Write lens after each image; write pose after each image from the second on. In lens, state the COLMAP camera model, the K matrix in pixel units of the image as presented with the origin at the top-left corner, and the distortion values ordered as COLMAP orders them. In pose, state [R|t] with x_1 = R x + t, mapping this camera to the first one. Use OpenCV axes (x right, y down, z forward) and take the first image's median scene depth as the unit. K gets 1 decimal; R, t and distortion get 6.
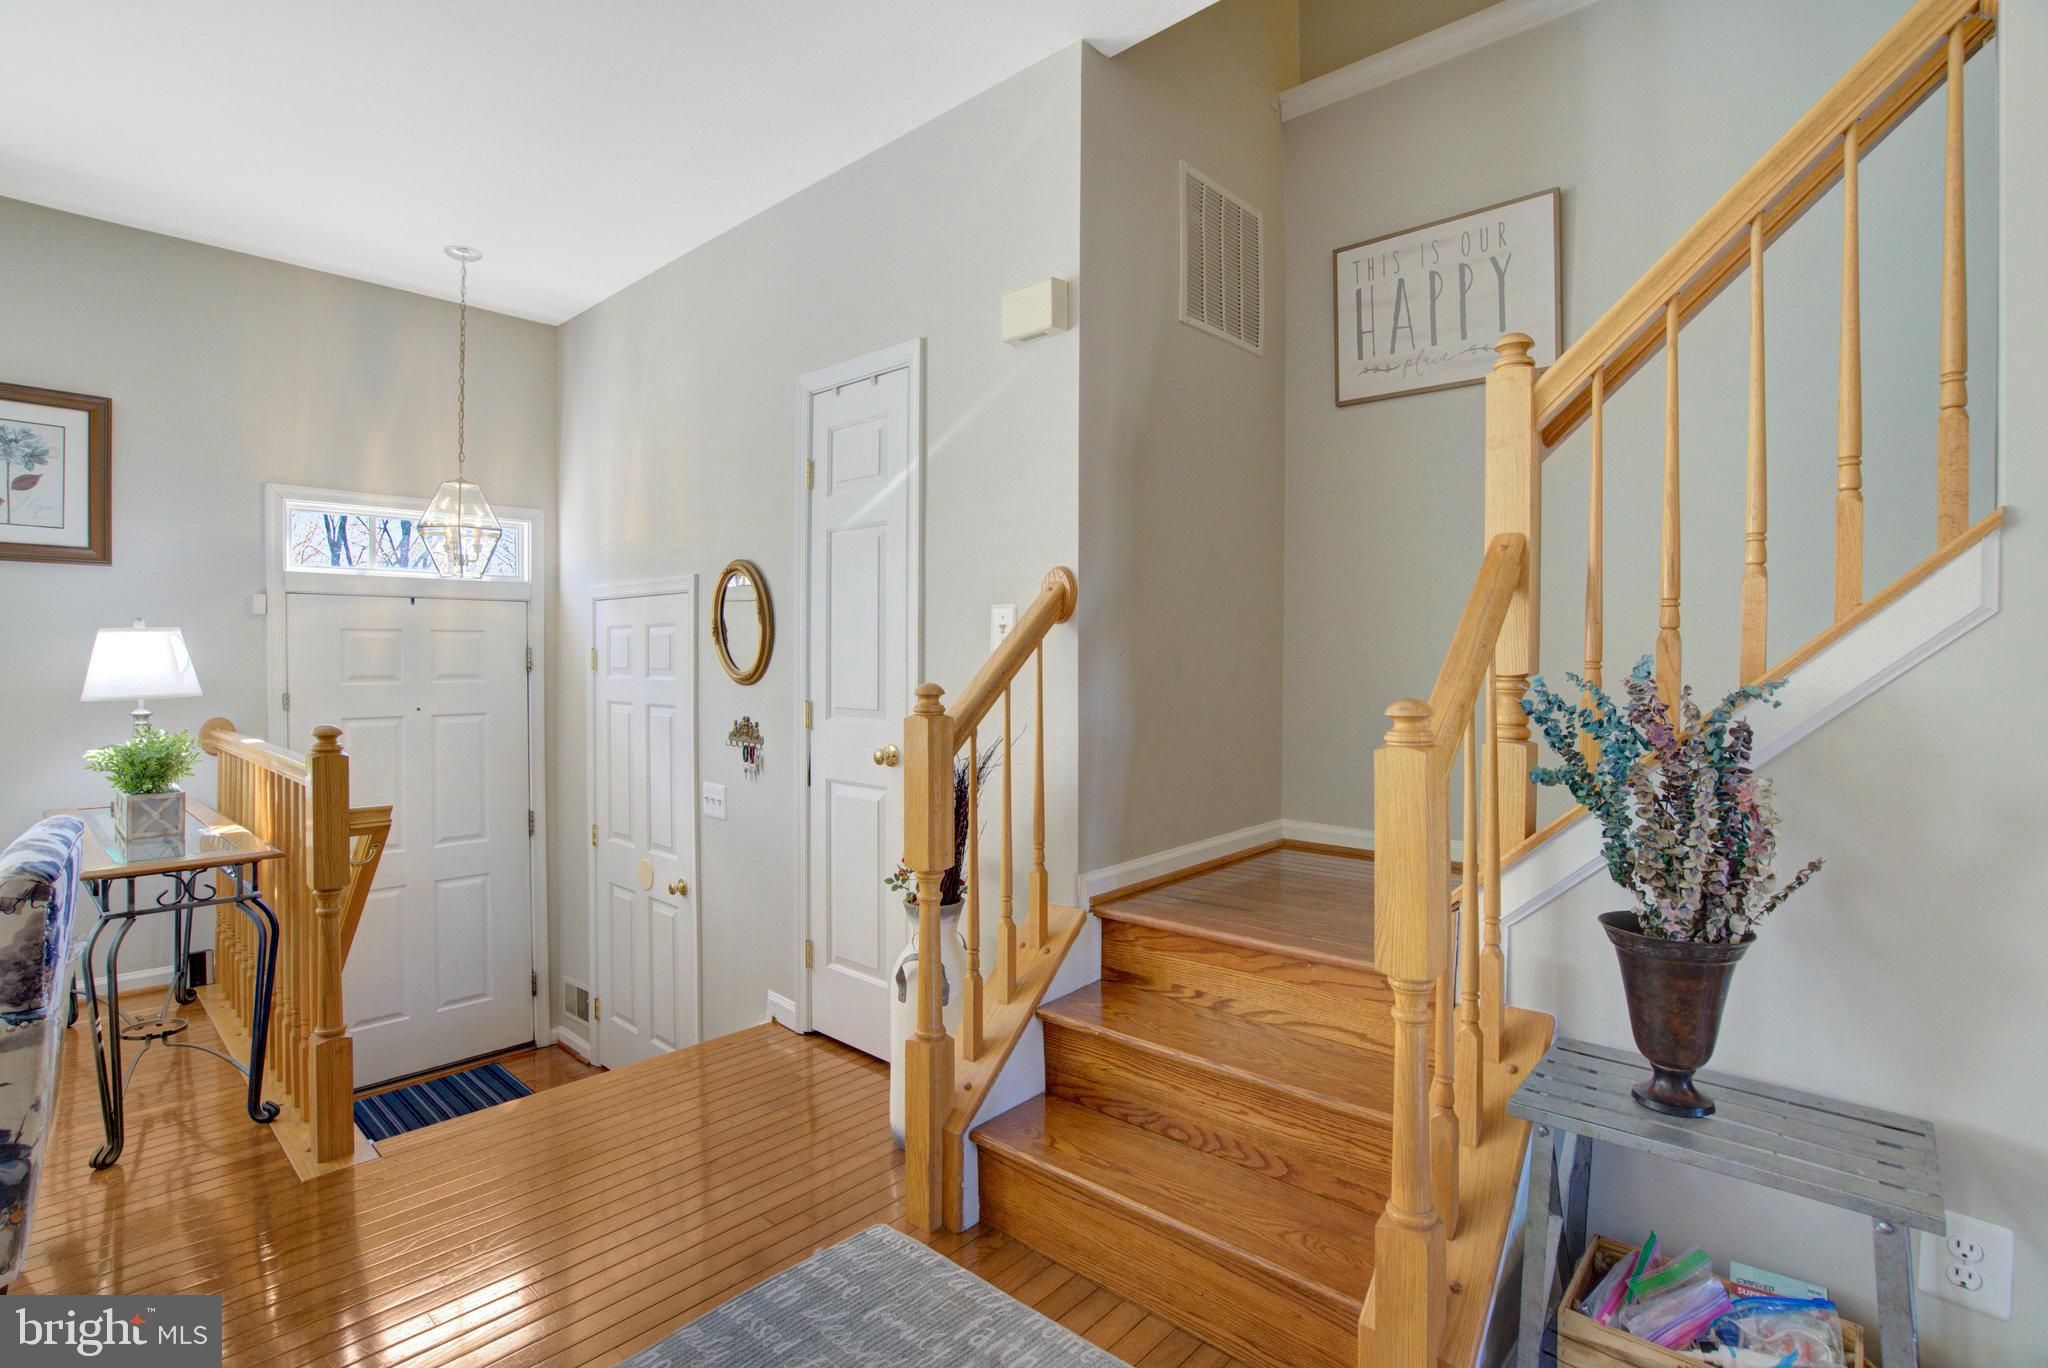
lens RADIAL K [[972.5, 0, 1022.7], [0, 972.5, 661.7], [0, 0, 1]] dist [-0.003746, -0.000093]
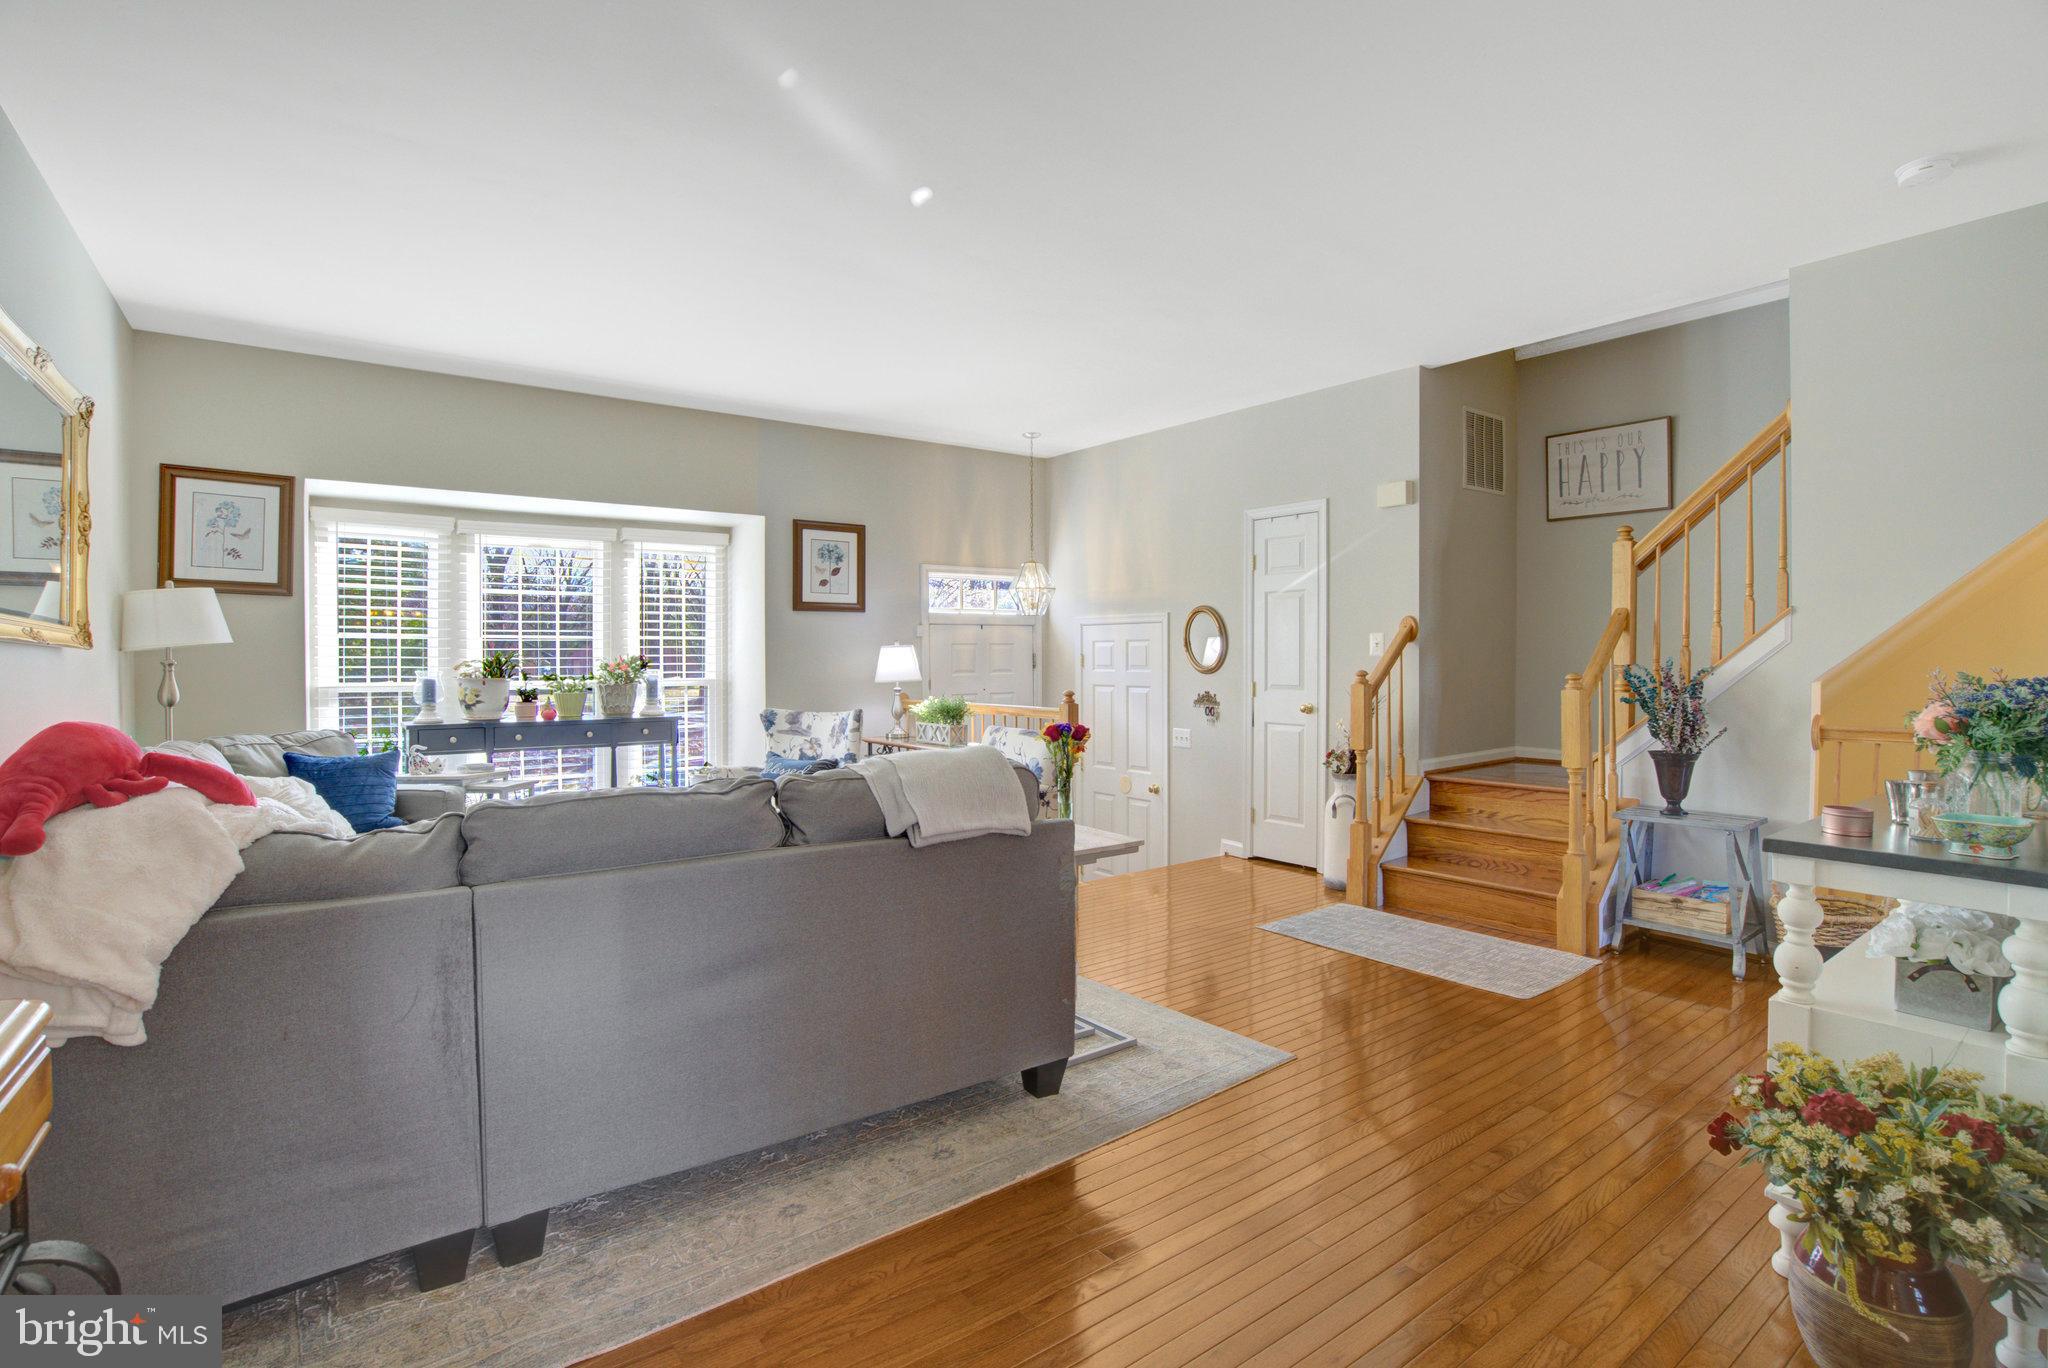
lens RADIAL K [[1057.3, 0, 1022.0], [0, 1057.3, 672.6], [0, 0, 1]] dist [0.000926, 0.000534]
pose [[0.989037, -0.003720, -0.147621, -0.391408], [0.005448, 0.999921, 0.011301, -0.003859], [0.147567, -0.011982, 0.988979, -1.205515]]
